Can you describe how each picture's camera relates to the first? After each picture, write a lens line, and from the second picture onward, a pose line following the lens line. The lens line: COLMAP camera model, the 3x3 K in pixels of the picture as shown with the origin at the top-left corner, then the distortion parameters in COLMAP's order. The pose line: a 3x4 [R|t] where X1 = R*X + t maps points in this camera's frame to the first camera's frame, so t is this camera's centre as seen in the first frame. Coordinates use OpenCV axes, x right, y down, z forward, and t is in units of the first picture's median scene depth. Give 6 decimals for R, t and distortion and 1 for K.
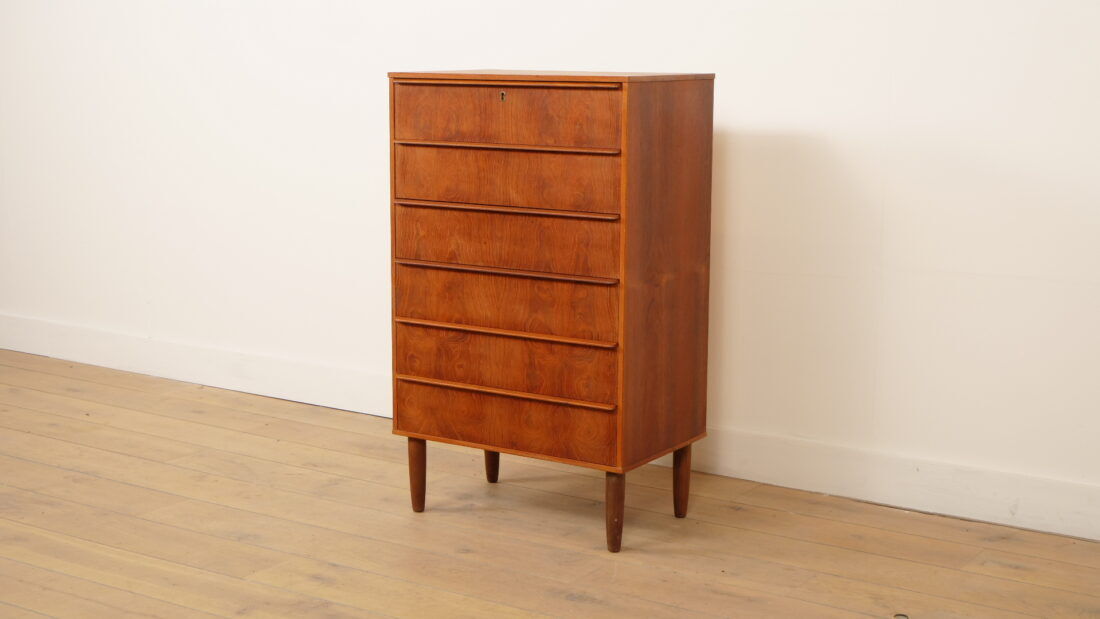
lens RADIAL K [[1592.5, 0, 552.5], [0, 1592.5, 310.5], [0, 0, 1]] dist [0.022614, 0.000000]
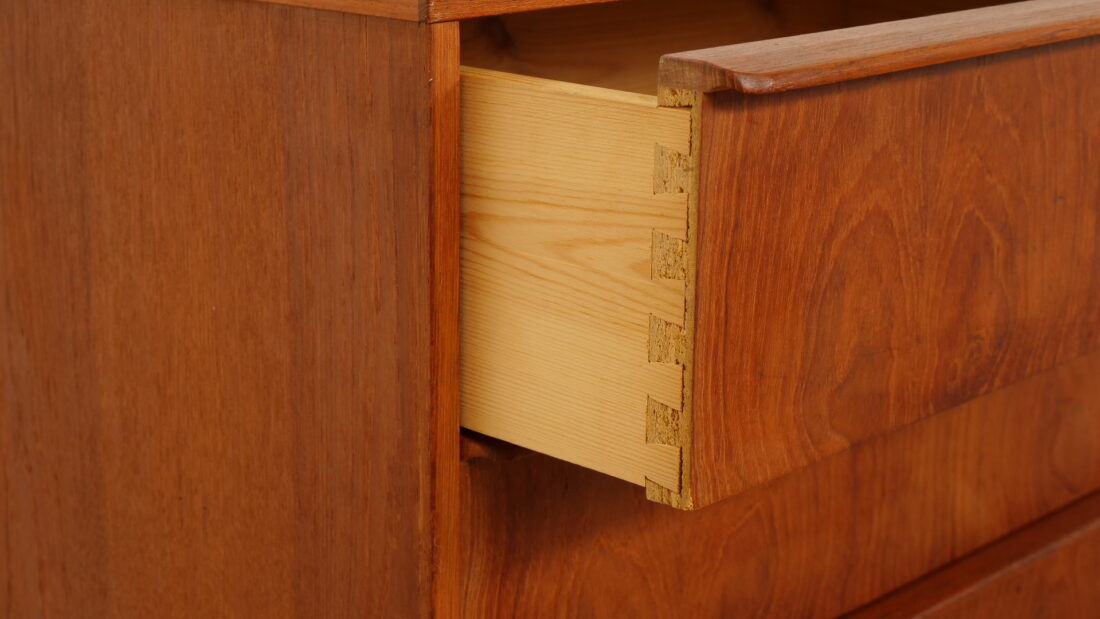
lens RADIAL K [[2104.7, 0, 549.5], [0, 2104.7, 312.7], [0, 0, 1]] dist [0.028019, 0.000000]
pose [[0.176448, -0.260912, 0.949100, -0.269061], [0.154011, 0.959671, 0.235186, -0.171128], [-0.972187, 0.104674, 0.209515, 1.000893]]
